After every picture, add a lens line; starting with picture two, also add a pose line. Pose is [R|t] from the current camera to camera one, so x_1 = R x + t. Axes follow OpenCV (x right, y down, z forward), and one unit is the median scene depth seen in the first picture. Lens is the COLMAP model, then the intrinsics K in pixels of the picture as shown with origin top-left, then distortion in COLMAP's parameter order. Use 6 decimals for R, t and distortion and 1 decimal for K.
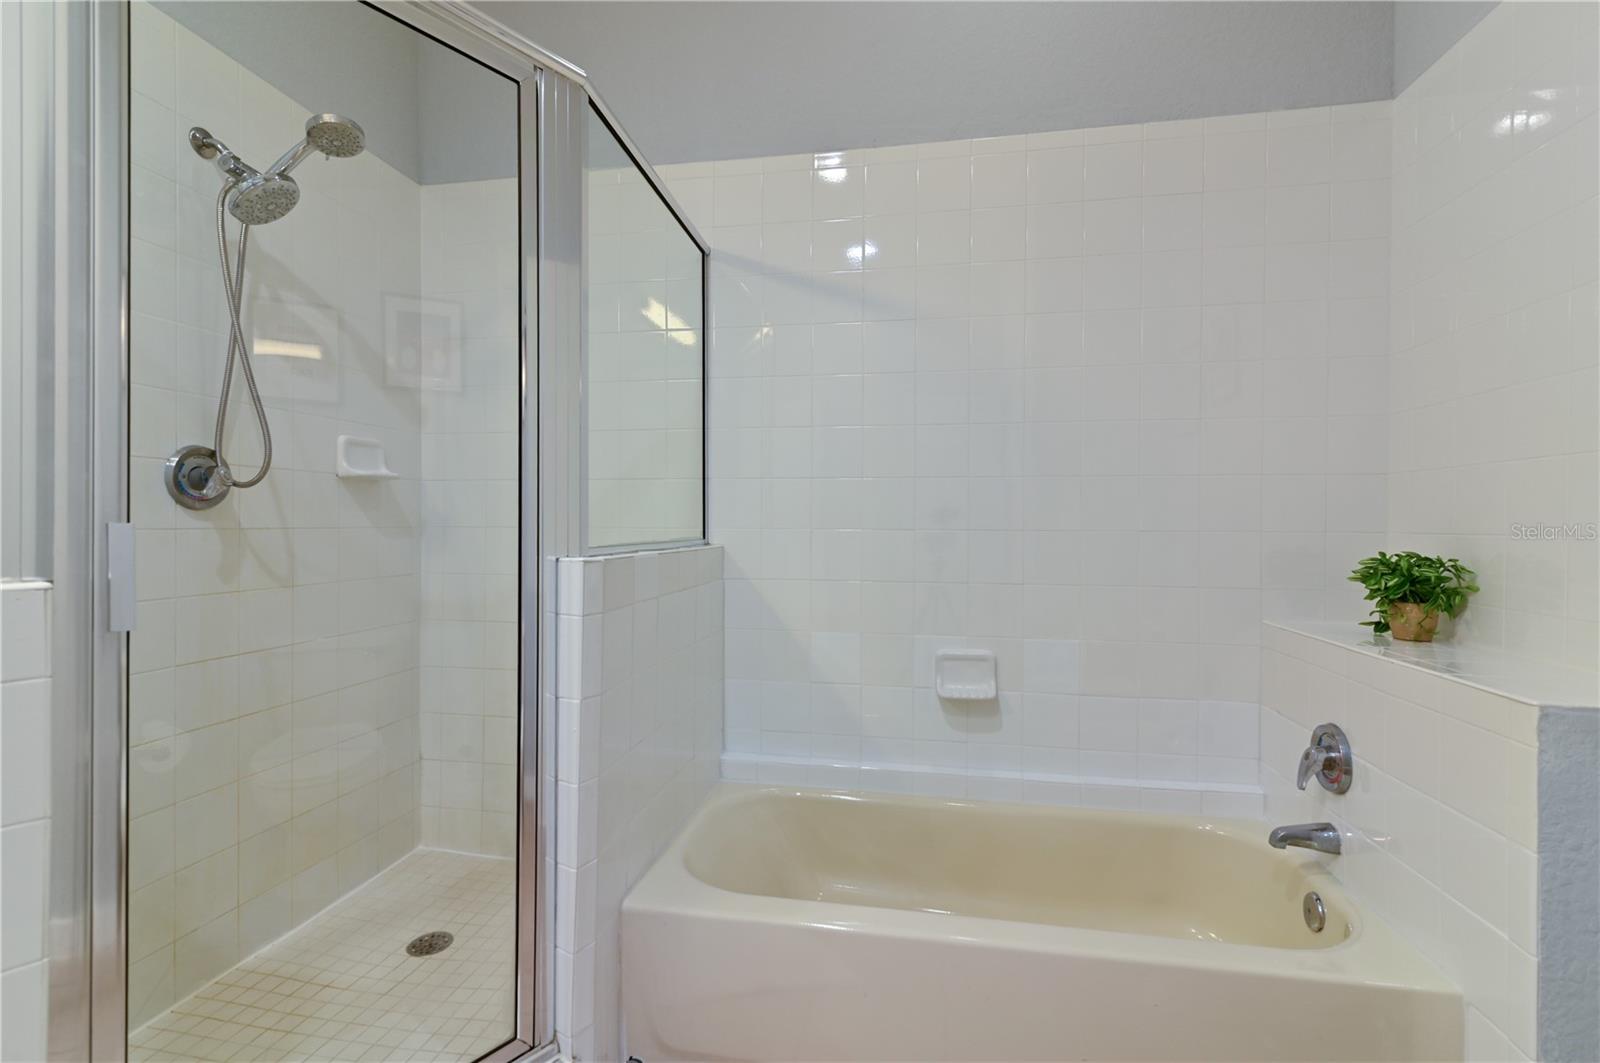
lens RADIAL K [[738.7, 0, 800.0], [0, 738.7, 531.5], [0, 0, 1]] dist [0.013808, 0.000121]
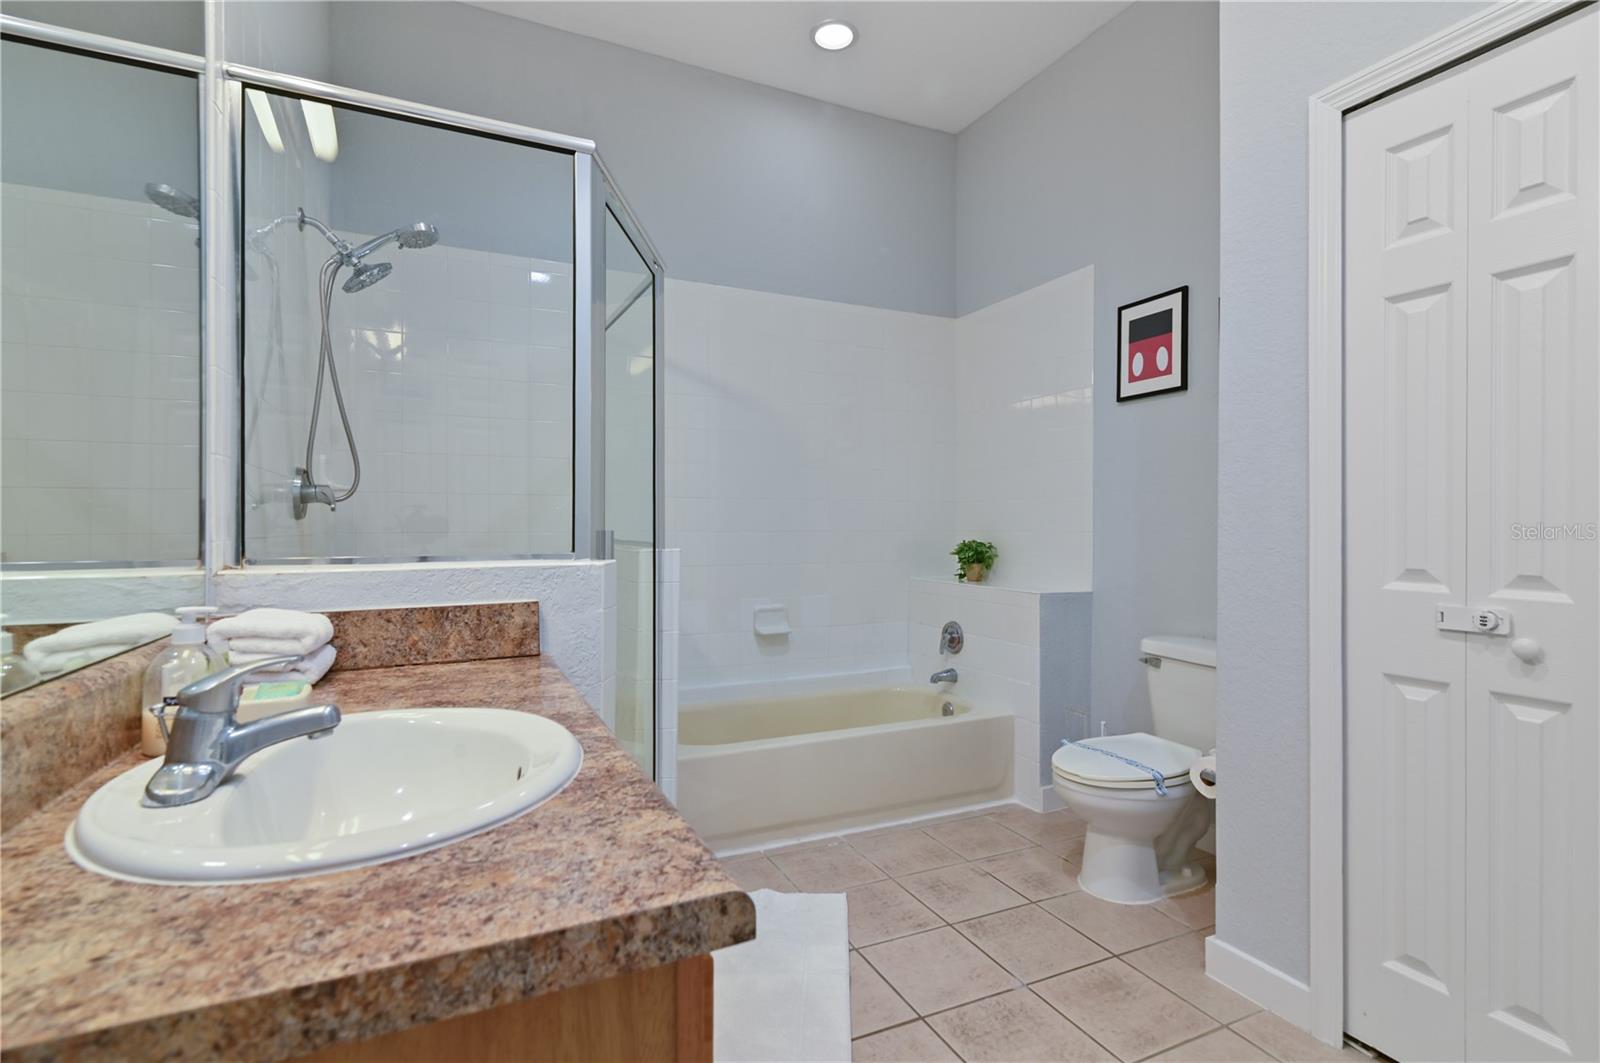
lens RADIAL K [[758.4, 0, 784.7], [0, 758.4, 526.3], [0, 0, 1]] dist [0.017870, 0.000075]
pose [[0.818186, -0.005208, 0.574930, -0.900586], [0.009820, 0.999940, -0.004918, -0.005921], [-0.574870, 0.009669, 0.818188, -0.487139]]
